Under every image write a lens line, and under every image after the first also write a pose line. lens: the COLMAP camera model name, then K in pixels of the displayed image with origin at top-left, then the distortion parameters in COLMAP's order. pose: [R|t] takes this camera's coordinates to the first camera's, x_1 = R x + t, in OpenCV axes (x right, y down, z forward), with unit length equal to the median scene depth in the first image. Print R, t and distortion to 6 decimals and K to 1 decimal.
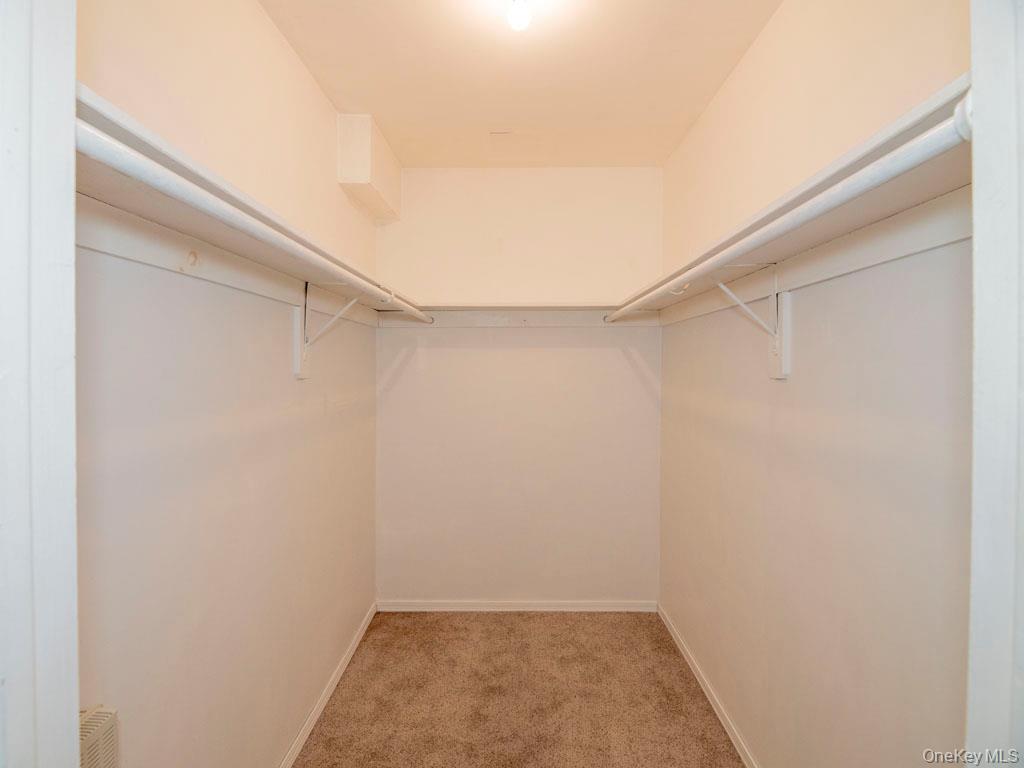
lens RADIAL K [[481.8, 0, 512.0], [0, 481.8, 384.0], [0, 0, 1]] dist [0.000550, 0.000274]
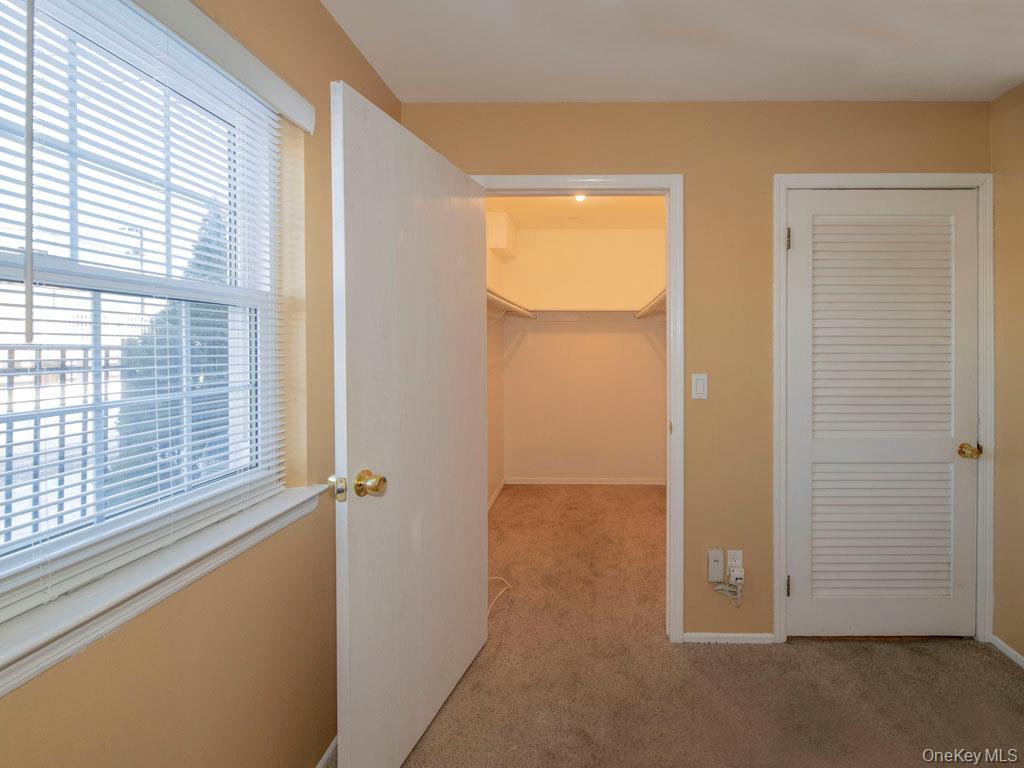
lens RADIAL K [[481.8, 0, 512.0], [0, 481.8, 384.0], [0, 0, 1]] dist [0.000550, 0.000274]
pose [[0.987209, 0.003947, -0.159380, 0.028685], [0.002974, 0.999063, 0.043169, 0.037787], [0.159401, -0.043090, 0.986273, -0.863519]]
